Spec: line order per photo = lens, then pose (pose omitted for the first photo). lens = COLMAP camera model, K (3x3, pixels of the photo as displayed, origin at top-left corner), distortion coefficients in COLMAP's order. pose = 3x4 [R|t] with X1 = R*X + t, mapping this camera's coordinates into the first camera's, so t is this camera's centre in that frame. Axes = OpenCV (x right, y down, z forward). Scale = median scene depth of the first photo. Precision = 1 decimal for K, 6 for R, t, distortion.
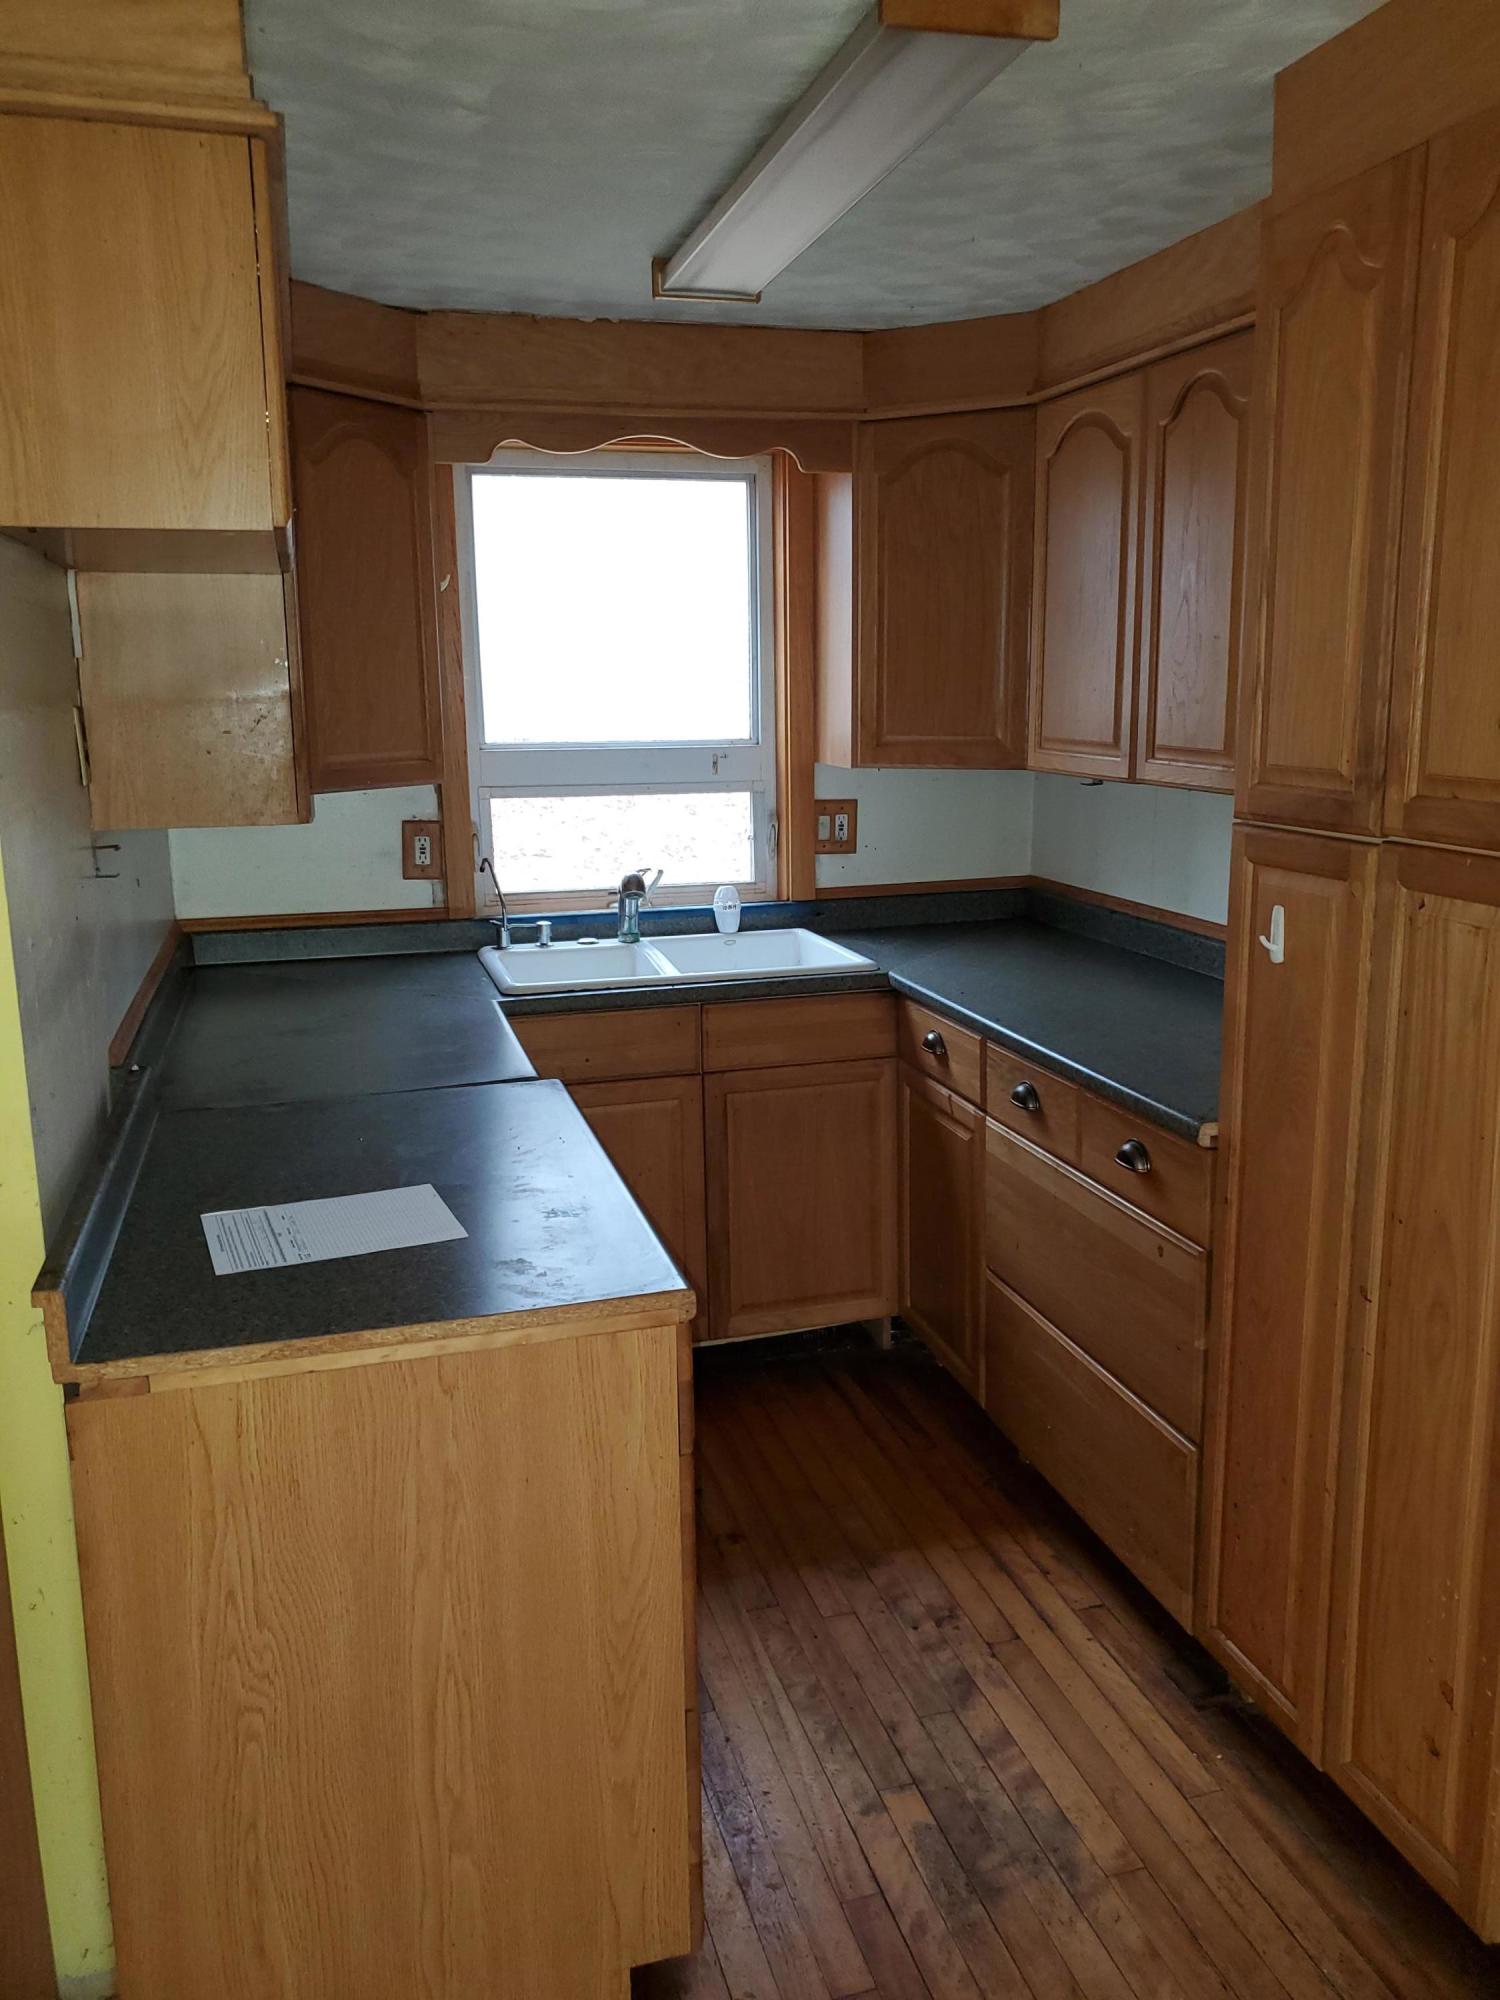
lens RADIAL K [[1565.9, 0, 762.8], [0, 1565.9, 969.6], [0, 0, 1]] dist [0.071063, -0.088257]
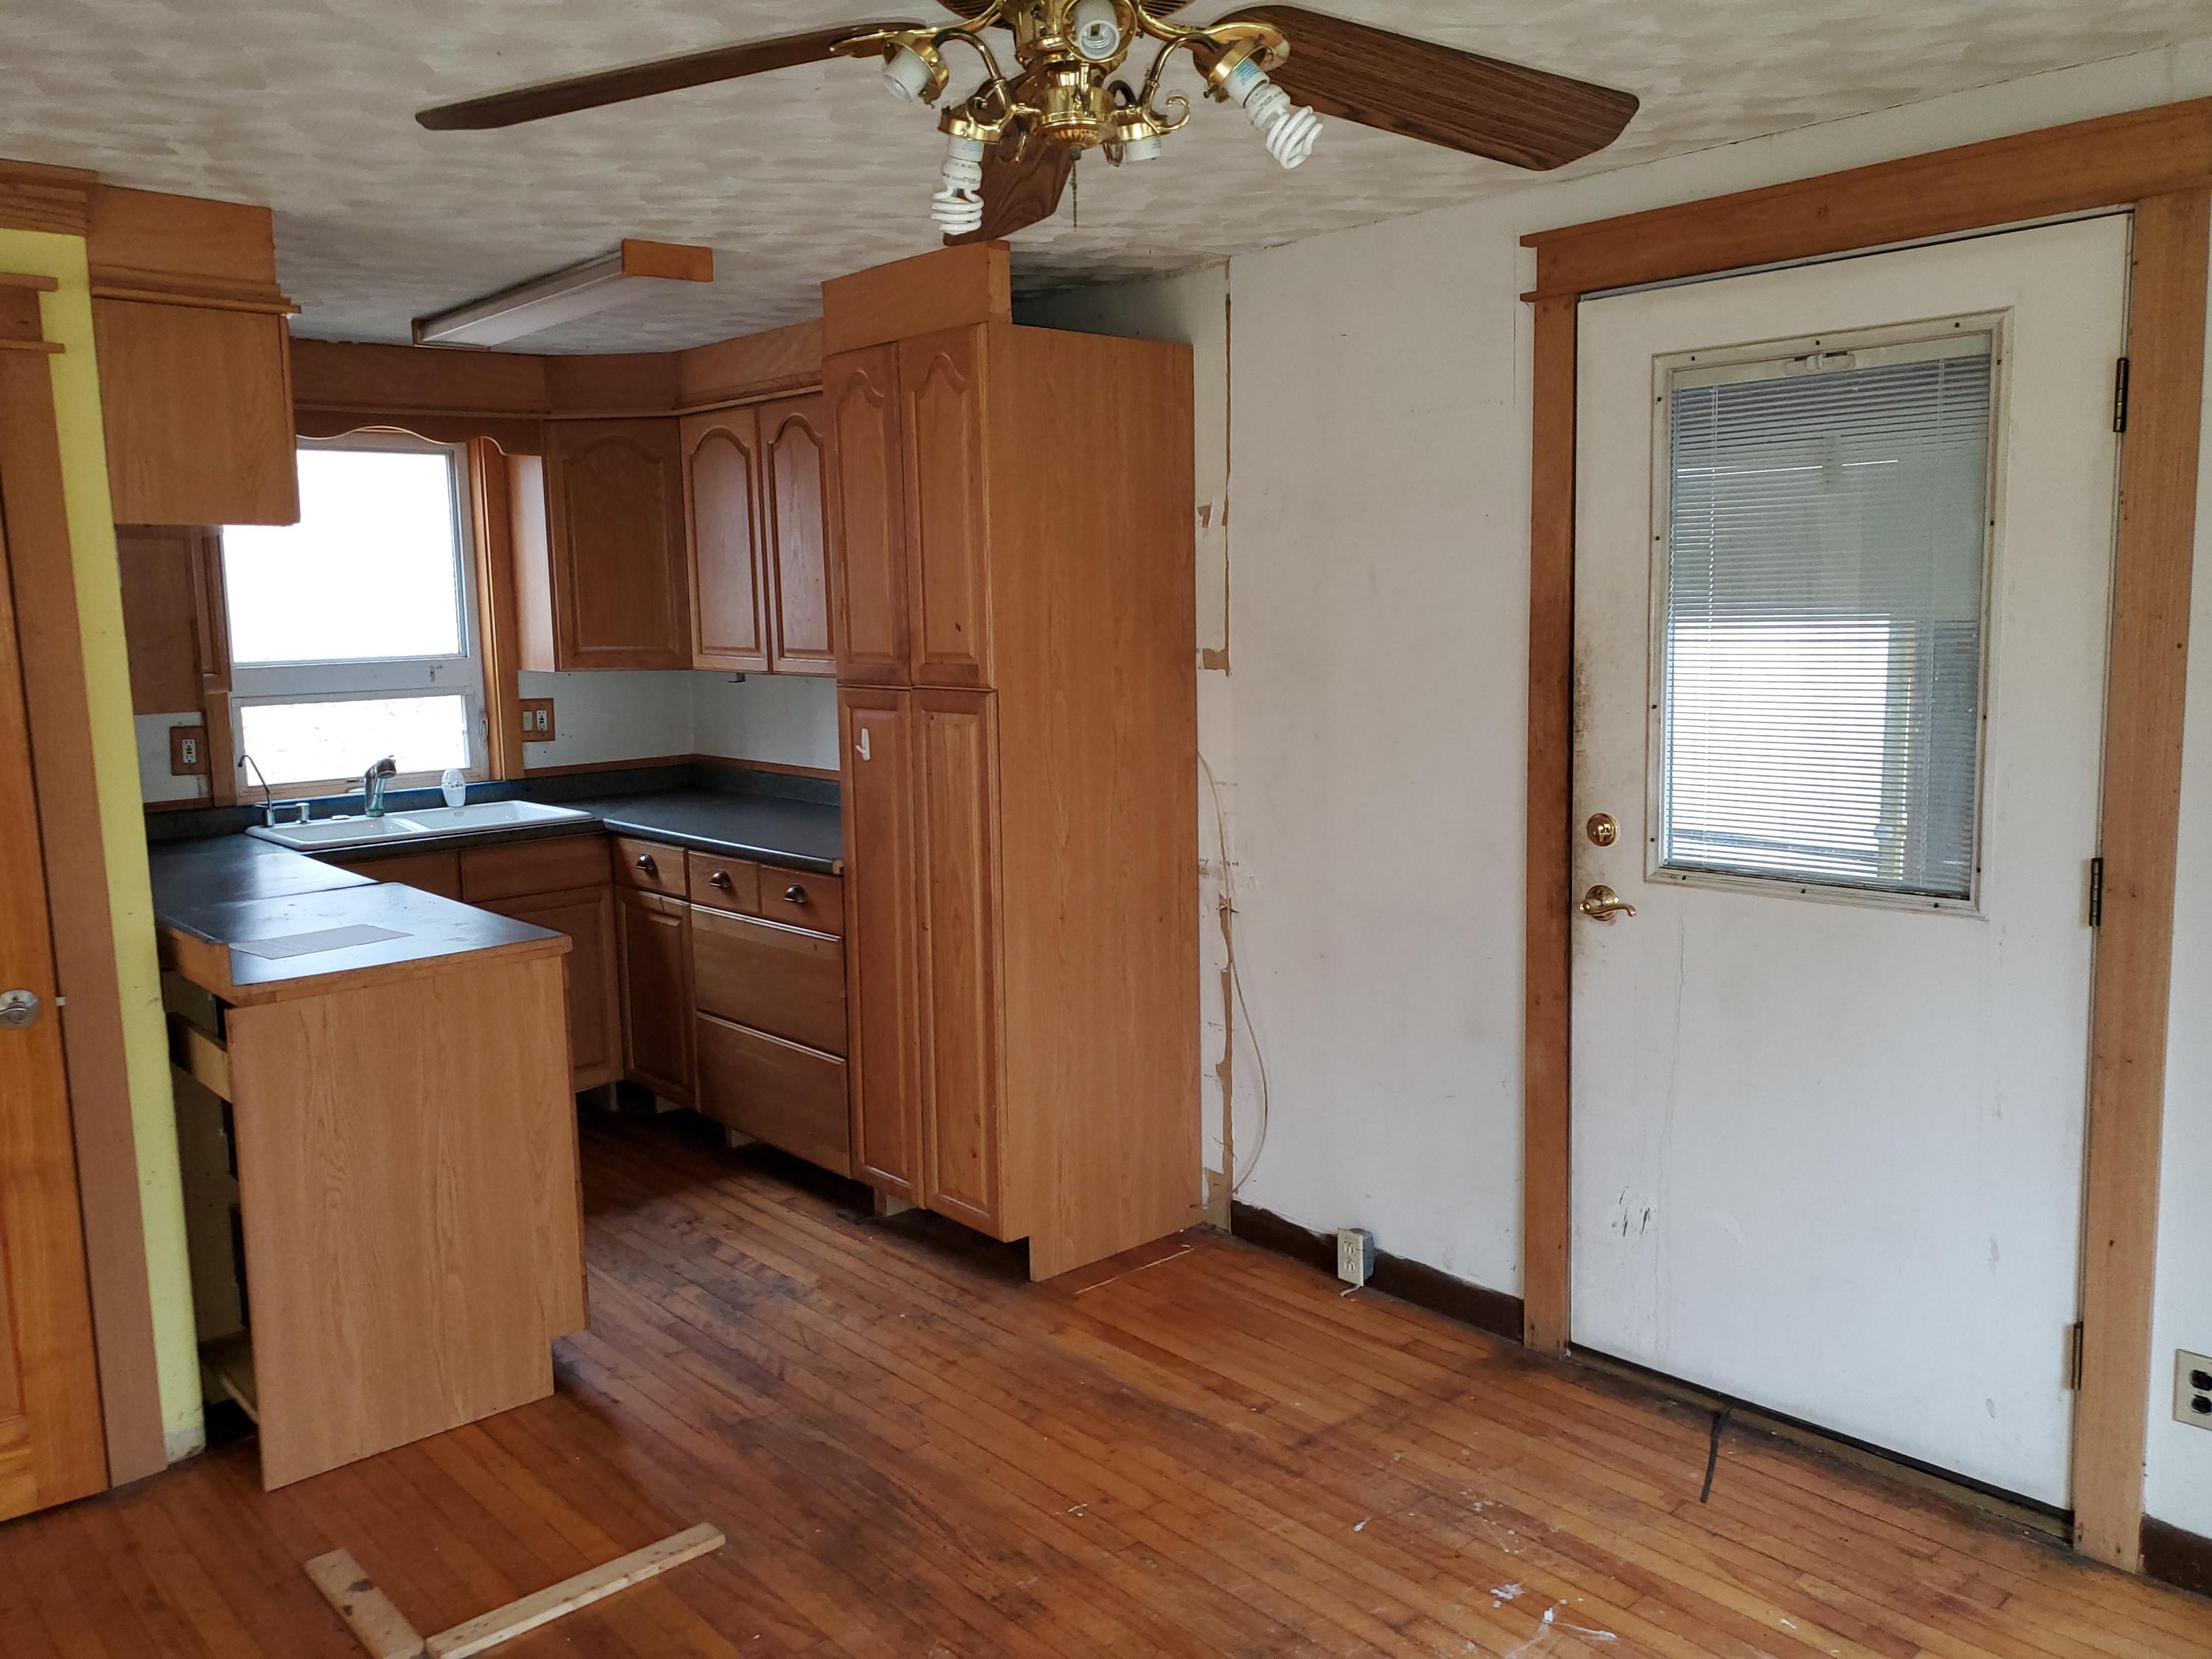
lens RADIAL K [[1731.9, 0, 1080.2], [0, 1731.9, 817.4], [0, 0, 1]] dist [0.071063, -0.088257]
pose [[0.909330, -0.060544, 0.411647, -0.201400], [0.086660, 0.995219, -0.045056, 0.126515], [-0.406951, 0.076644, 0.910229, -0.666407]]
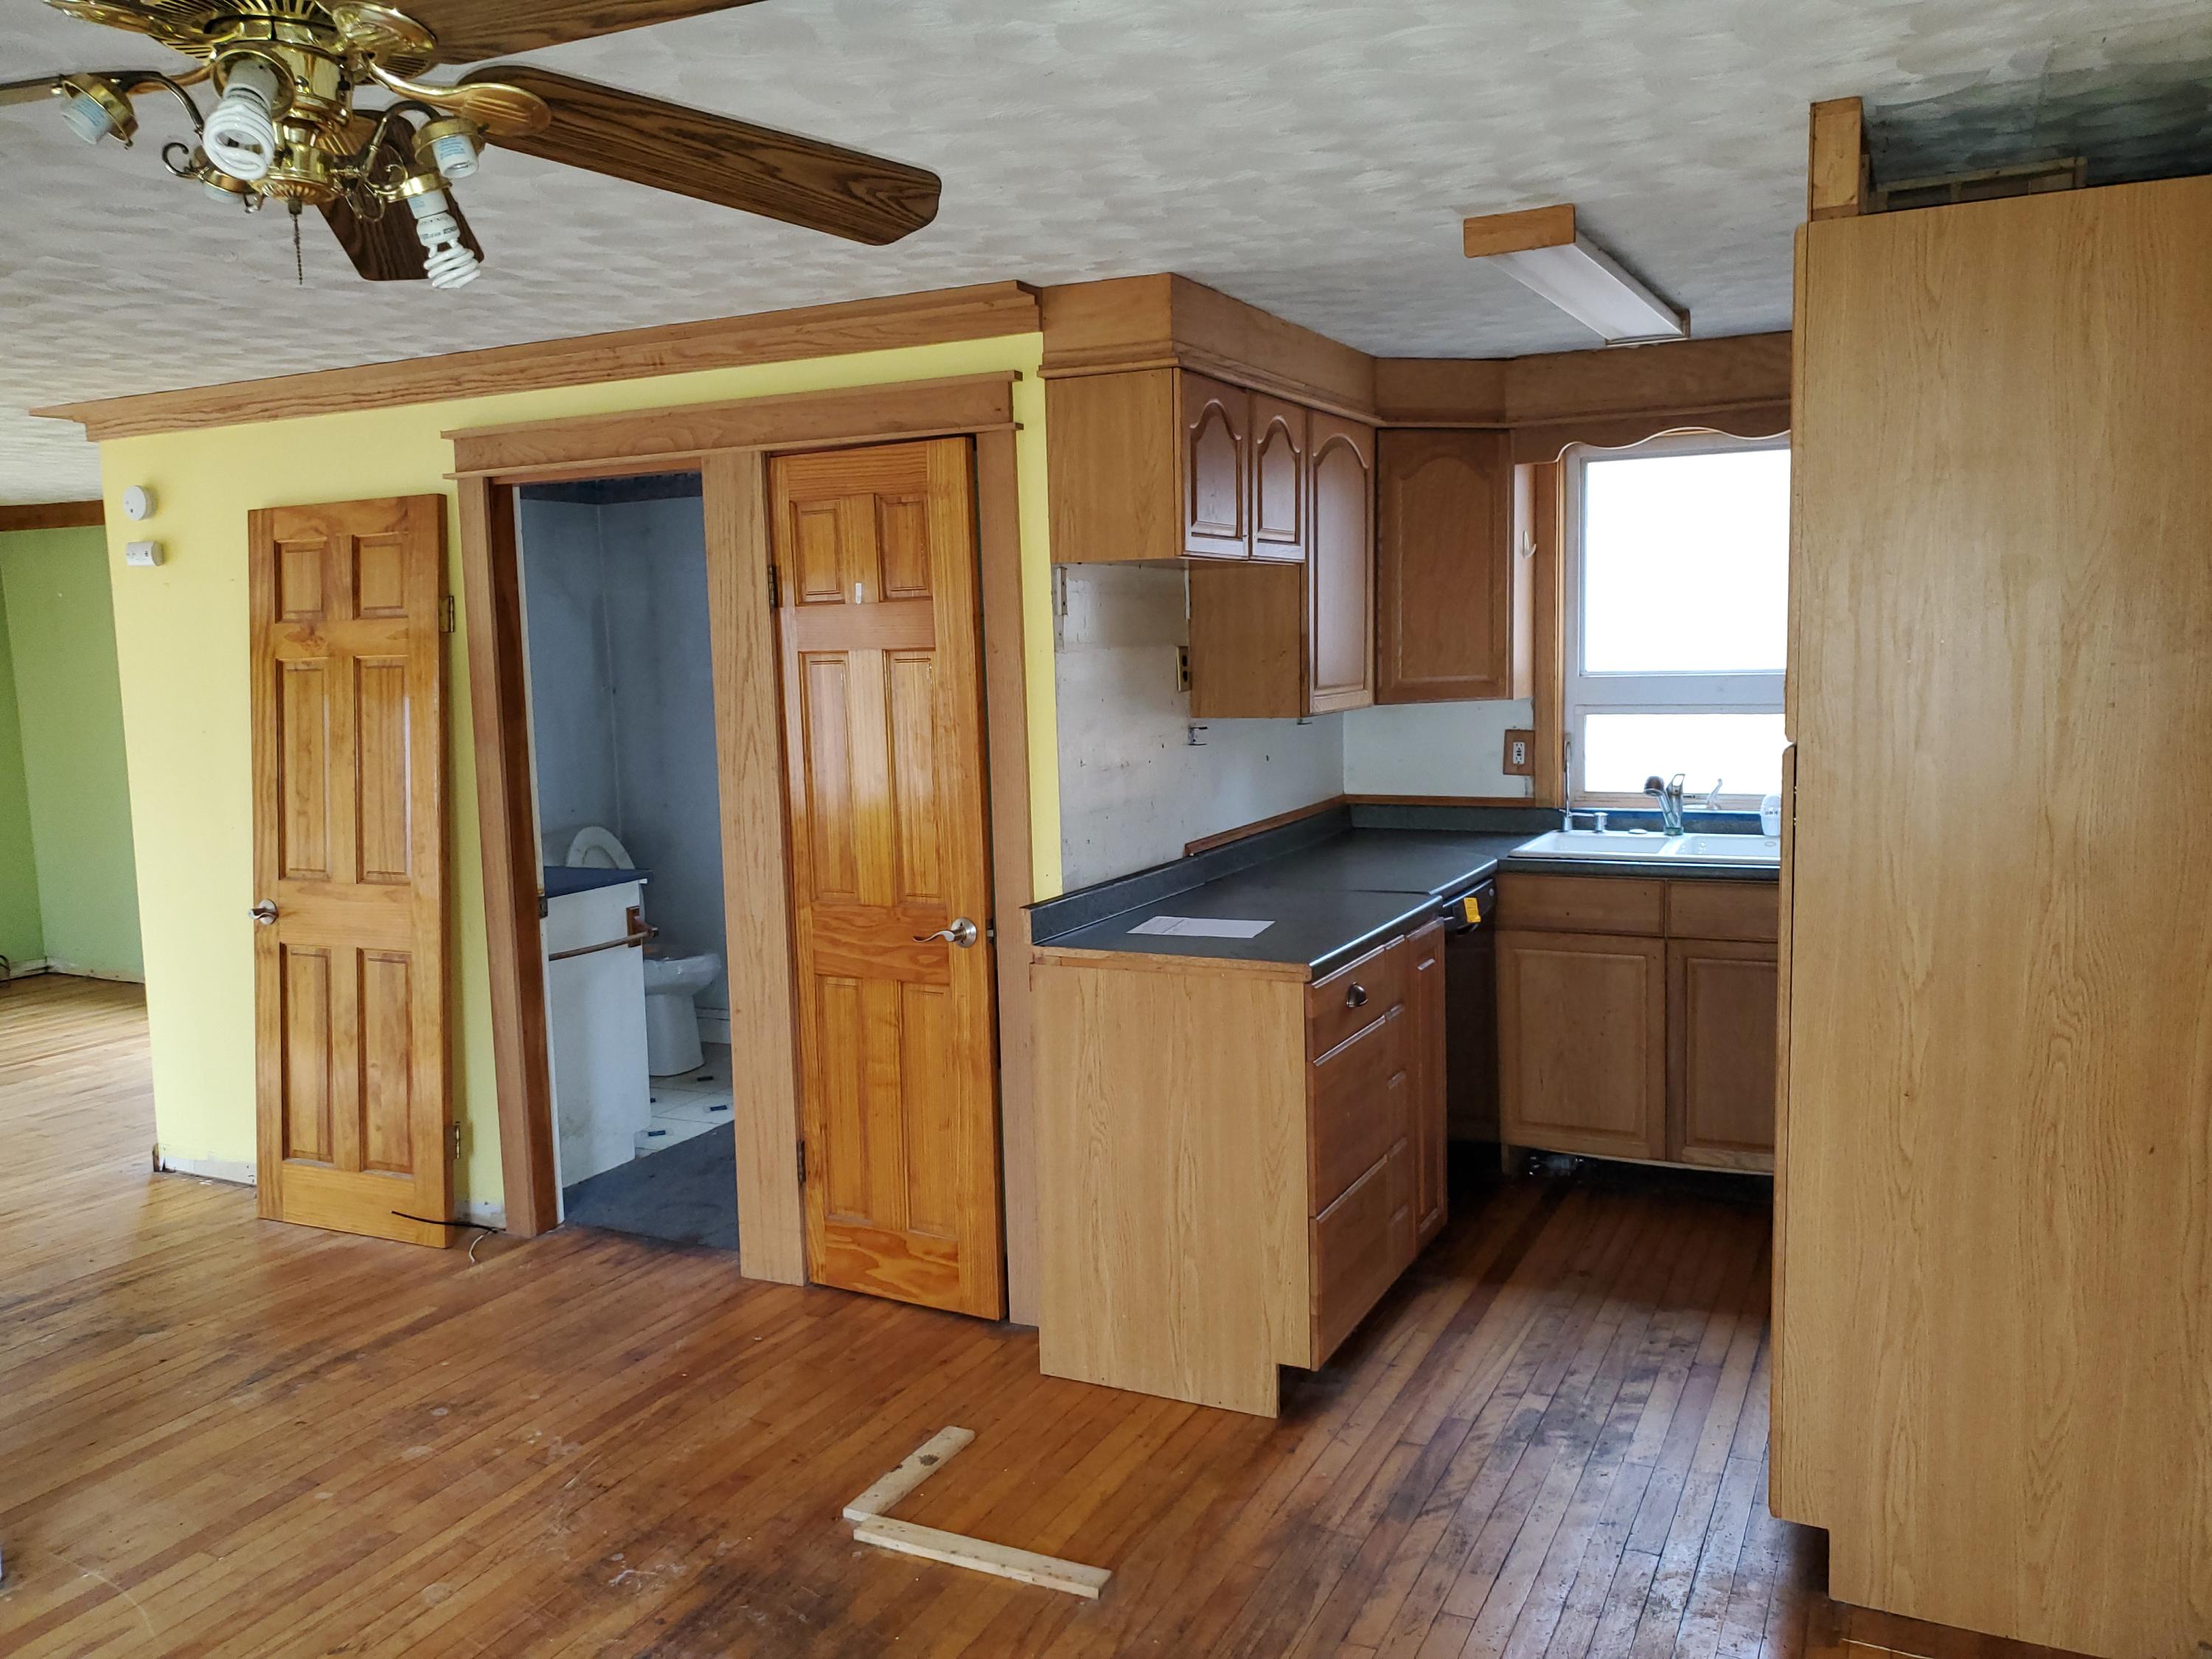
lens RADIAL K [[1731.9, 0, 1080.2], [0, 1731.9, 817.4], [0, 0, 1]] dist [0.071063, -0.088257]
pose [[0.730326, 0.061960, -0.680283, 0.662610], [-0.108516, 0.993755, -0.025988, 0.071161], [0.674424, 0.092802, 0.732489, -0.385328]]
